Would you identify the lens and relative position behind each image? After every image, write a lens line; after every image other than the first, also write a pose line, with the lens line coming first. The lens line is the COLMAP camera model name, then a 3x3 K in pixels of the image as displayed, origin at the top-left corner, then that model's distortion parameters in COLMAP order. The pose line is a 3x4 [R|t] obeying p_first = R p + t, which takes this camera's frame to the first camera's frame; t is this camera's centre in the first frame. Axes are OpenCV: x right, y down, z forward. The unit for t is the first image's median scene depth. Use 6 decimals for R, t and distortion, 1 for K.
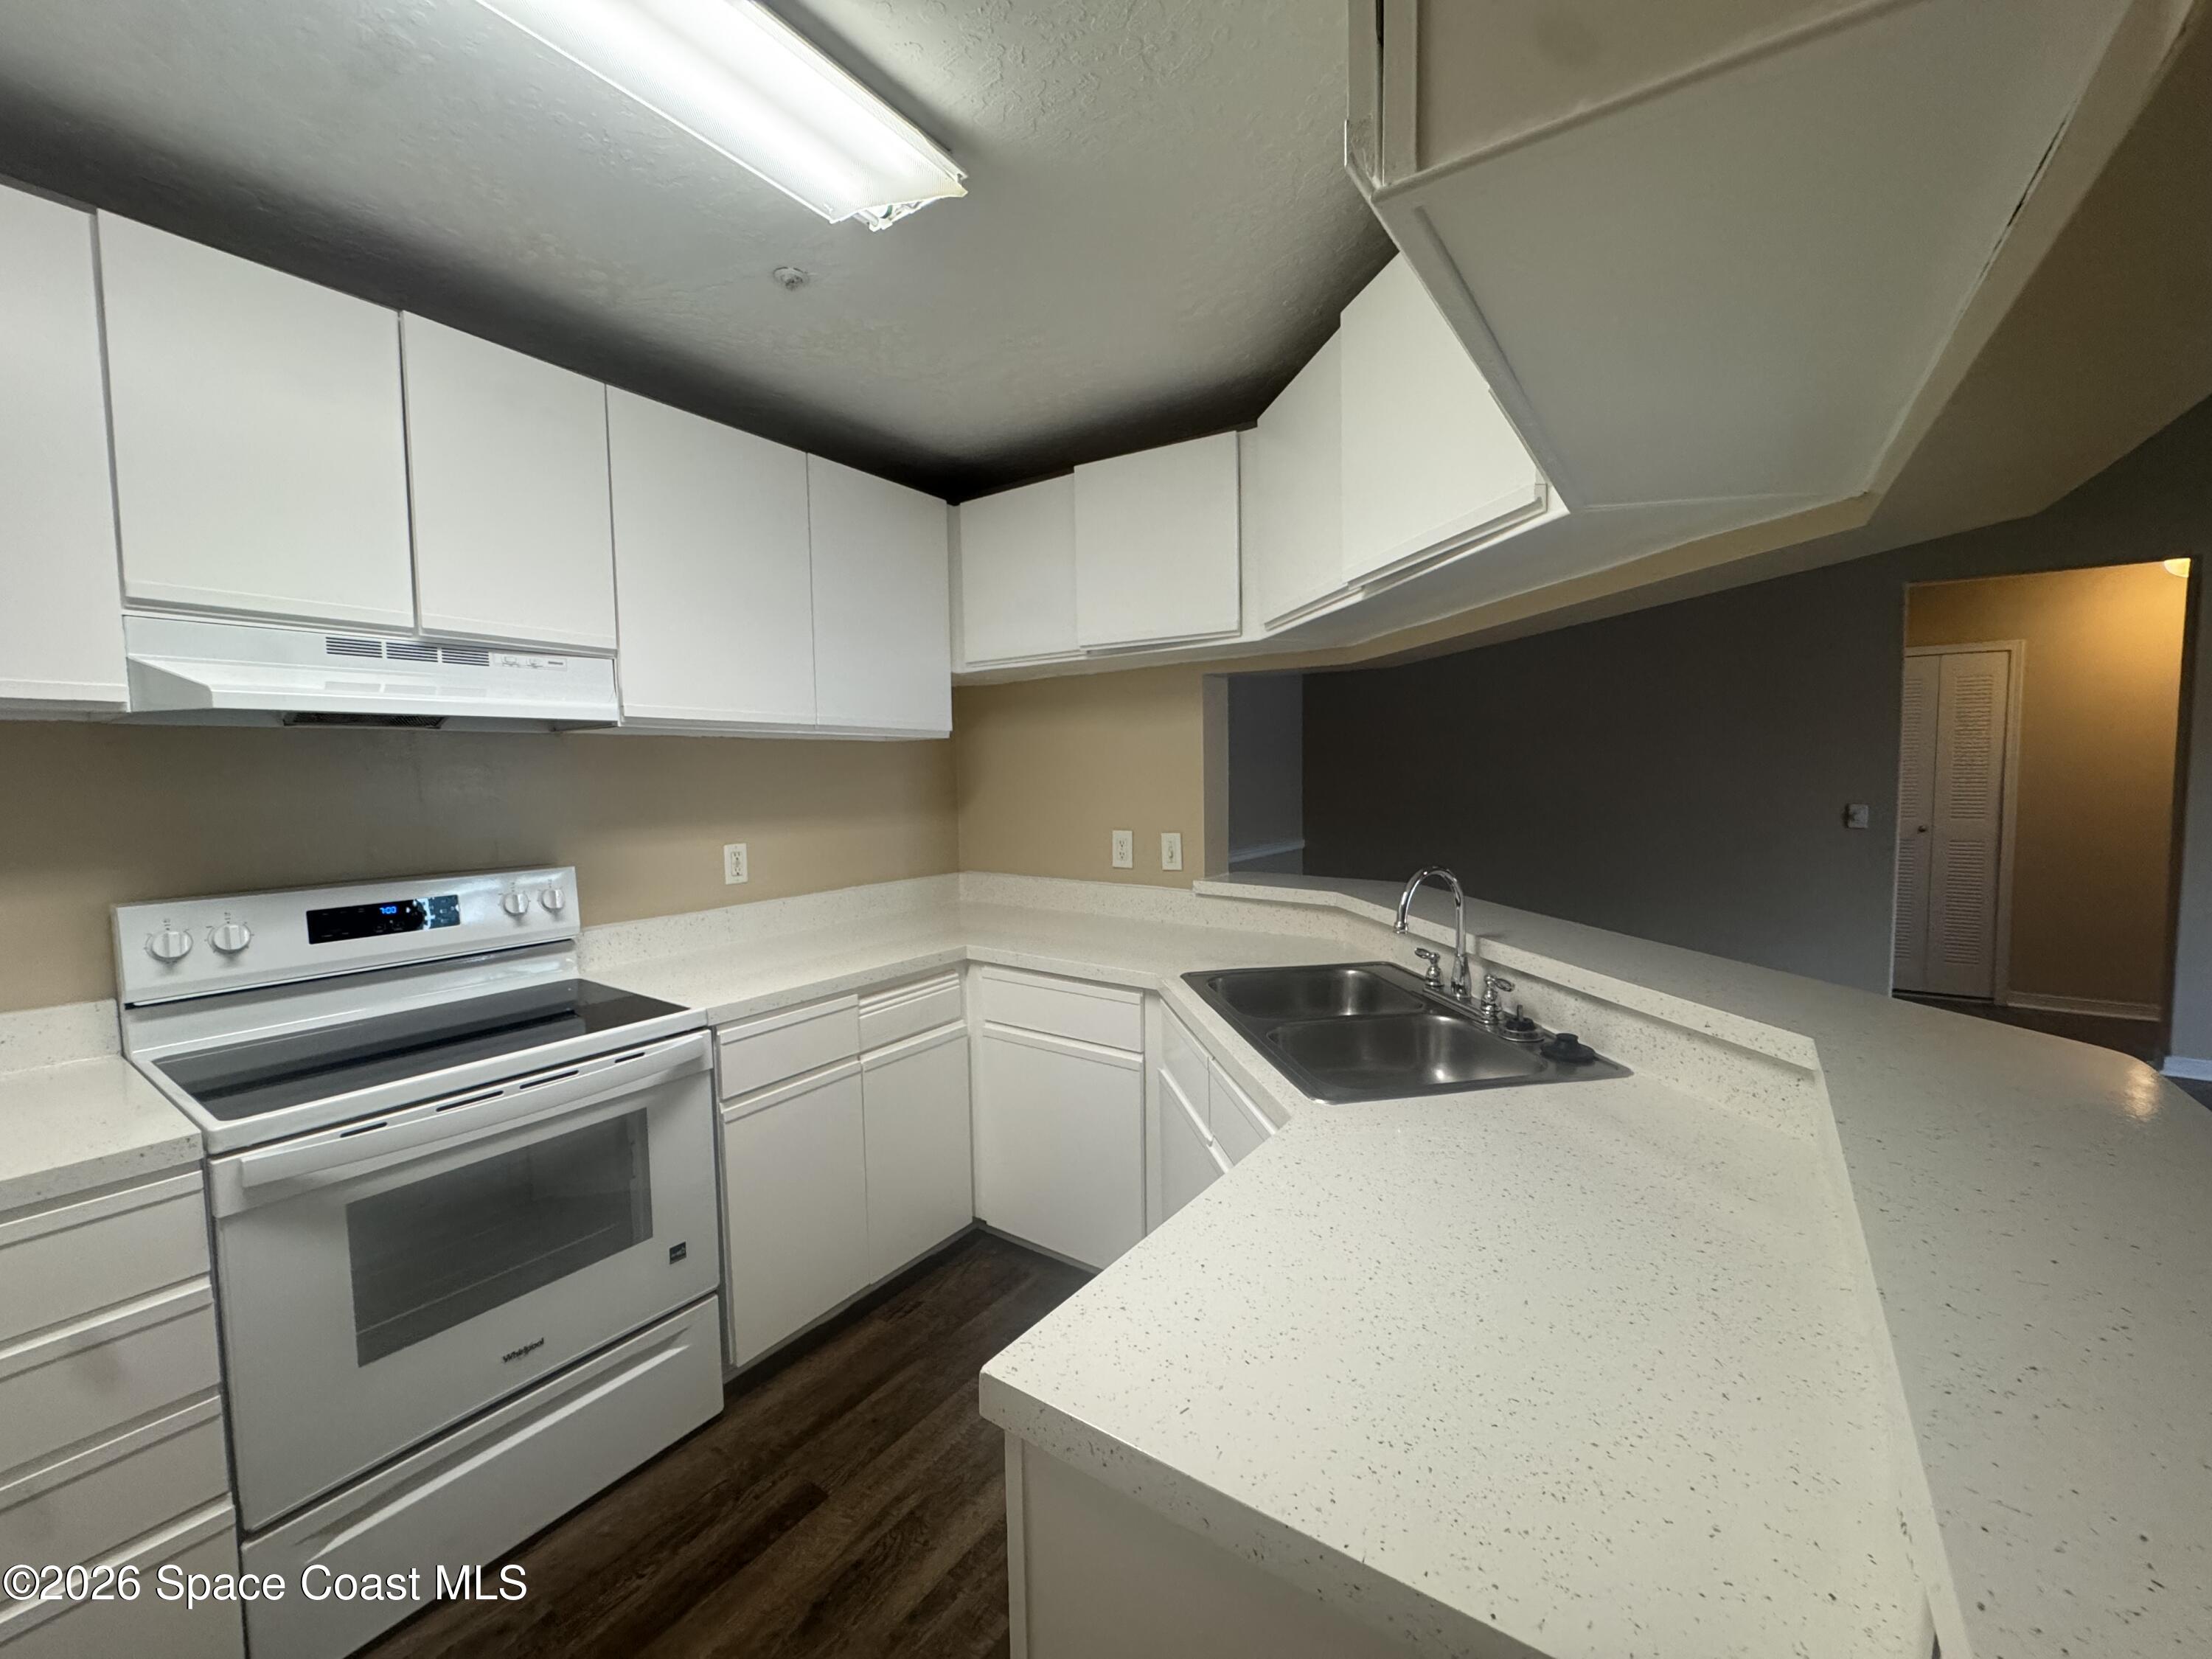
lens RADIAL K [[877.5, 0, 1108.0], [0, 877.5, 835.0], [0, 0, 1]] dist [-0.007719, -0.000057]
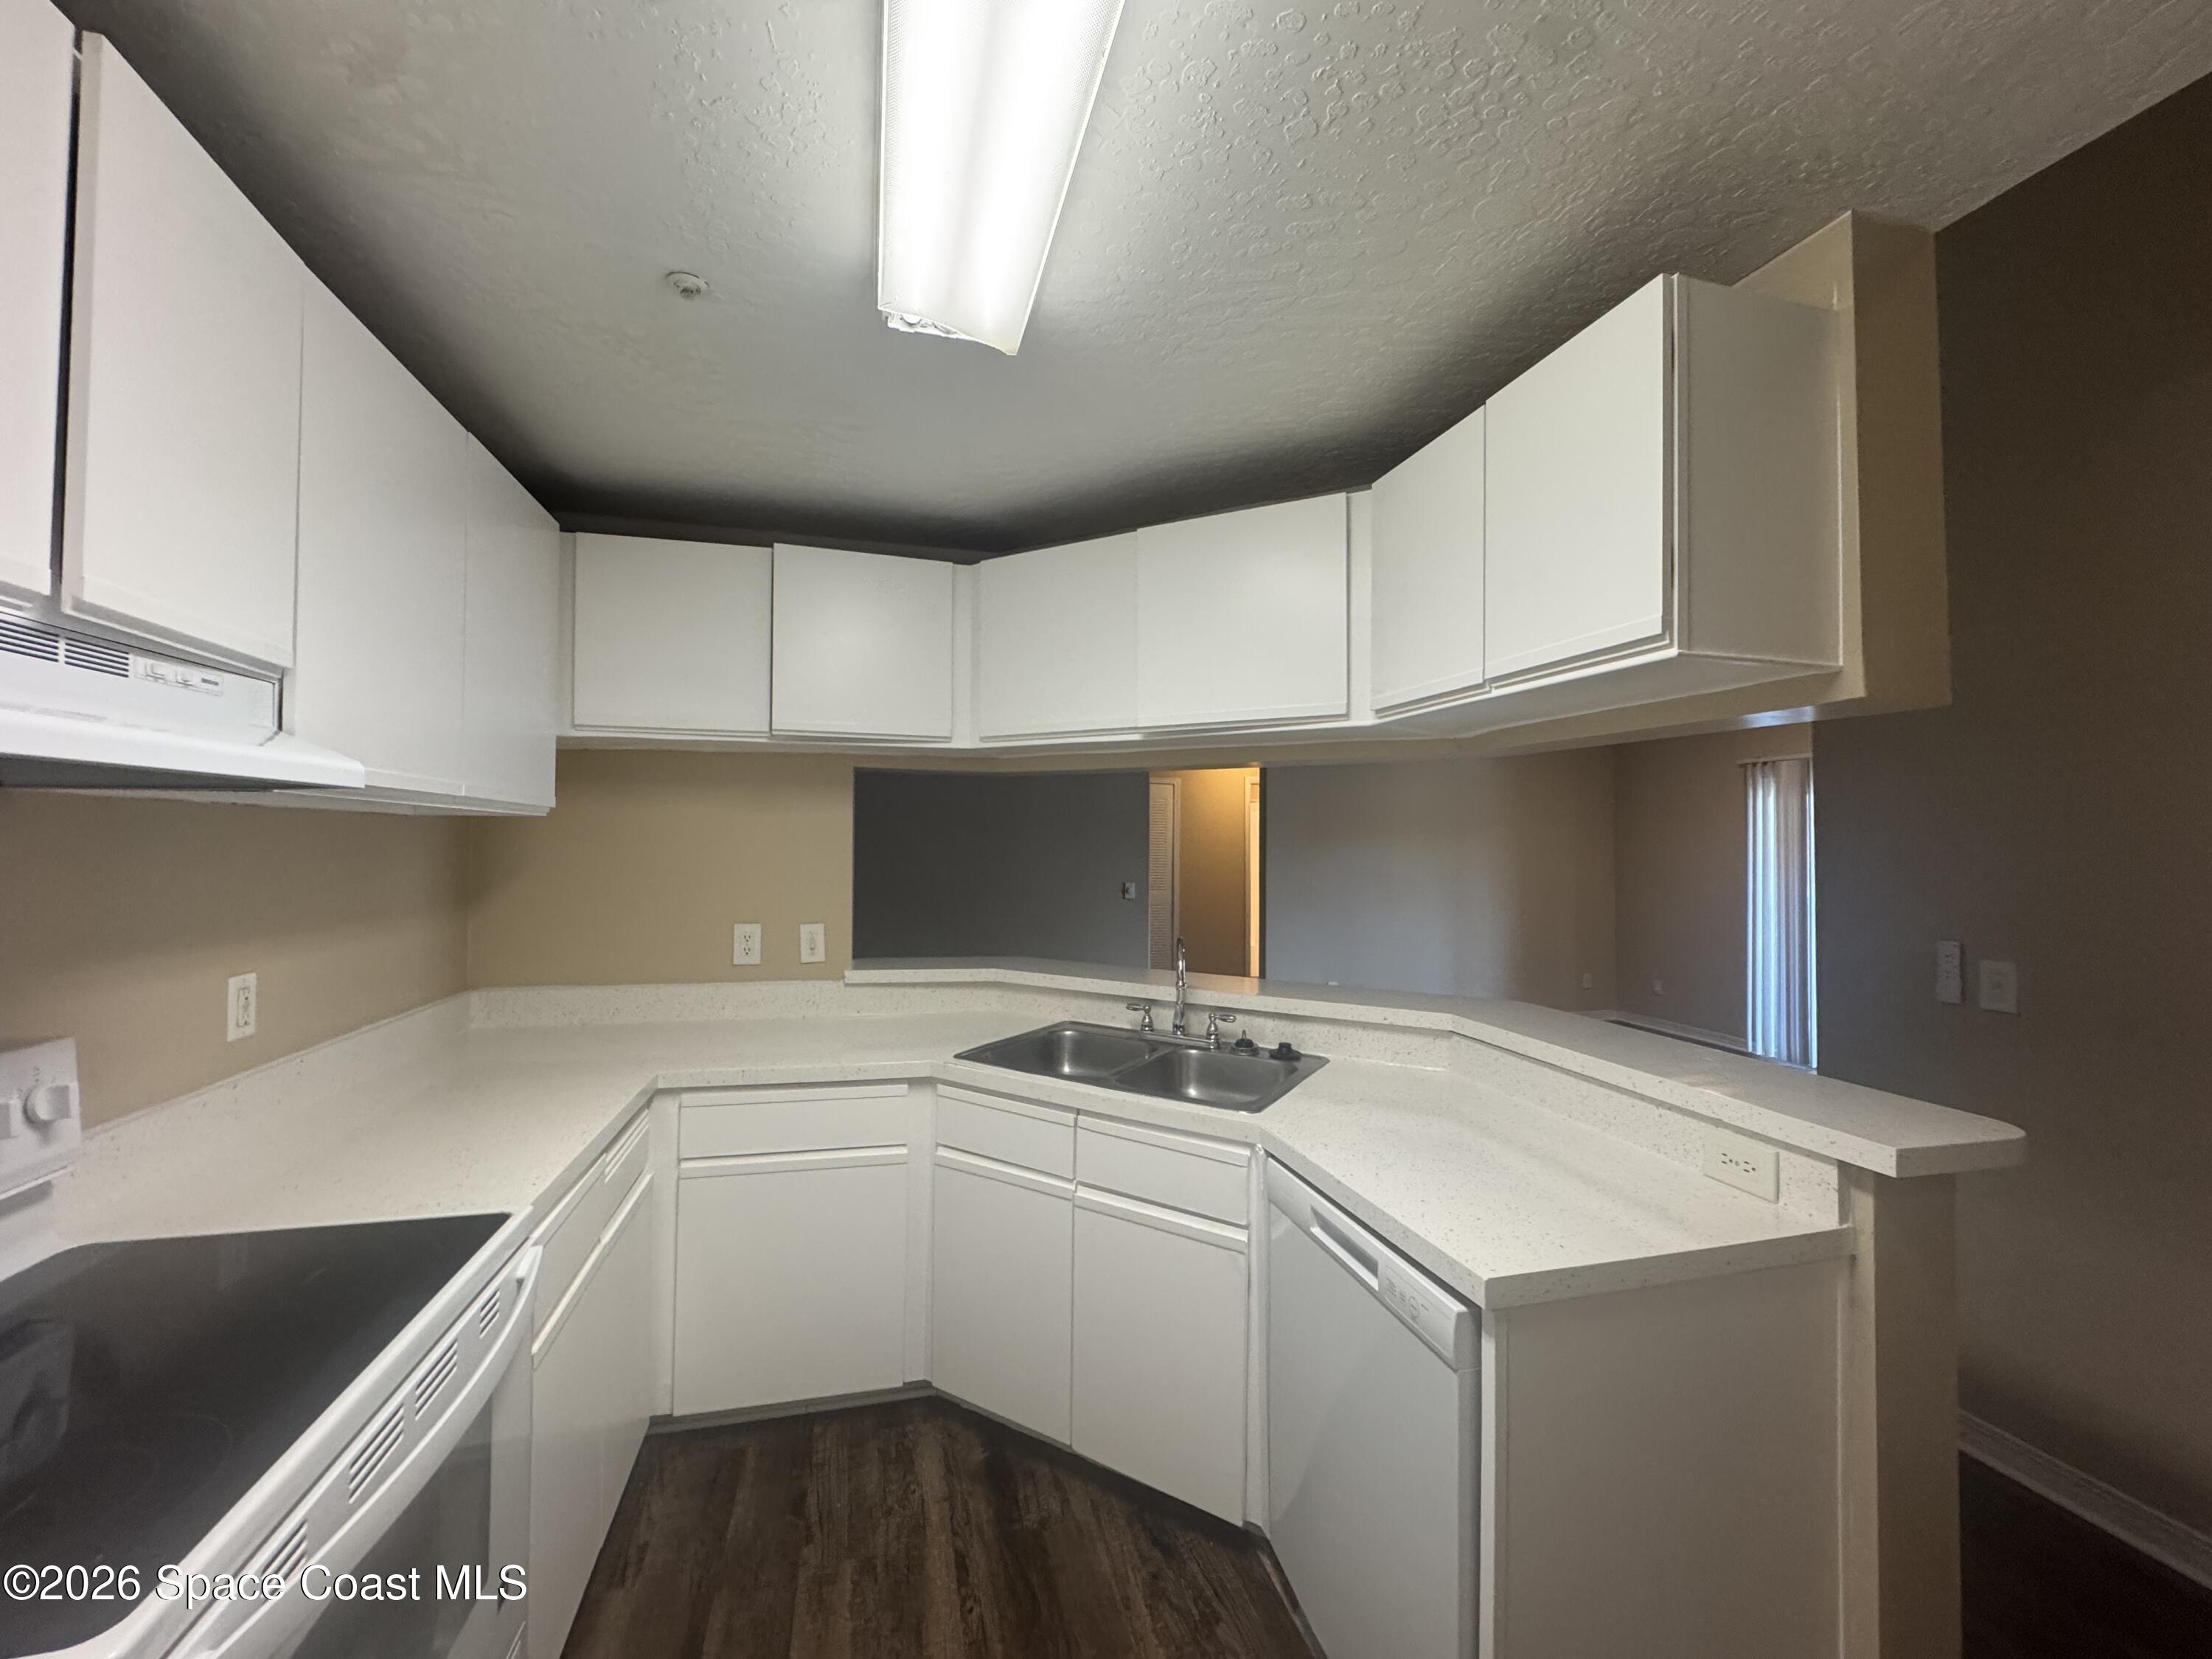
lens RADIAL K [[878.3, 0, 1102.0], [0, 878.3, 830.9], [0, 0, 1]] dist [-0.004454, 0.000070]
pose [[0.650127, 0.033596, 0.759082, -0.522496], [0.034546, 0.996682, -0.073700, -0.025351], [-0.759040, 0.074137, 0.646810, 0.132513]]
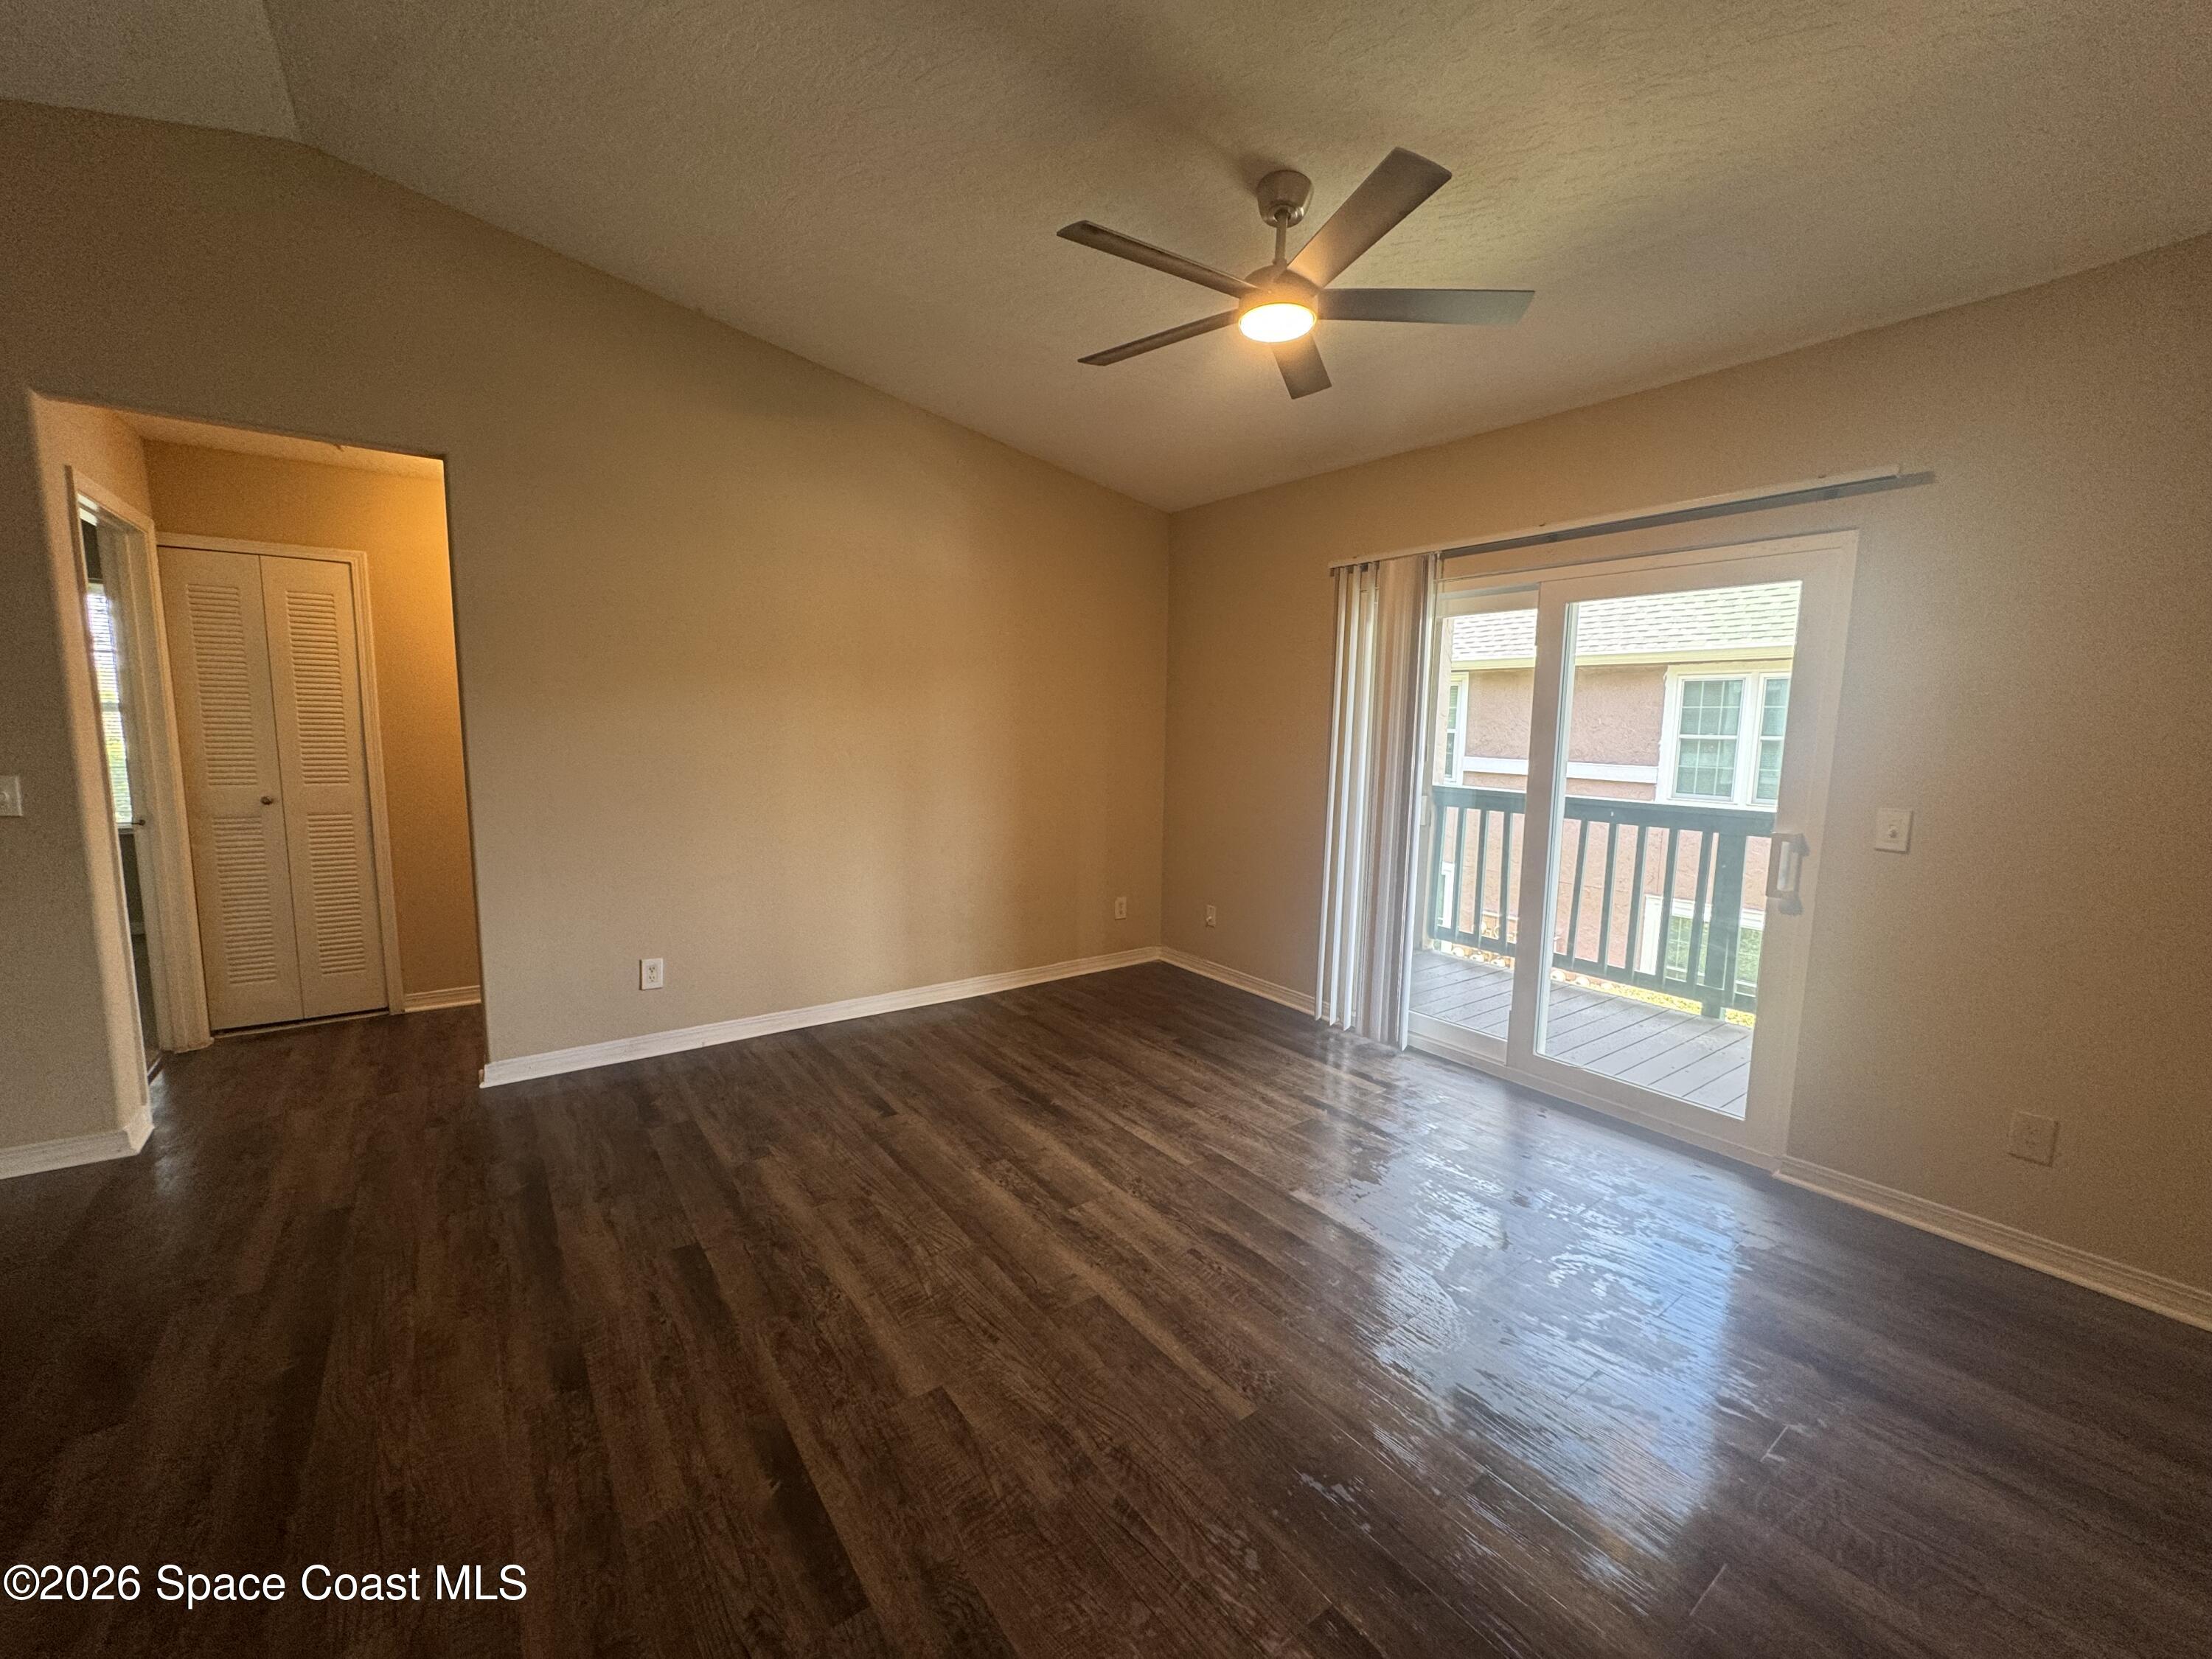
lens RADIAL K [[878.3, 0, 1102.0], [0, 878.3, 830.9], [0, 0, 1]] dist [-0.004454, 0.000070]
pose [[0.320870, -0.098243, 0.942014, 0.975674], [0.043020, 0.995091, 0.089125, -0.033596], [-0.946146, 0.011928, 0.323521, 0.243863]]
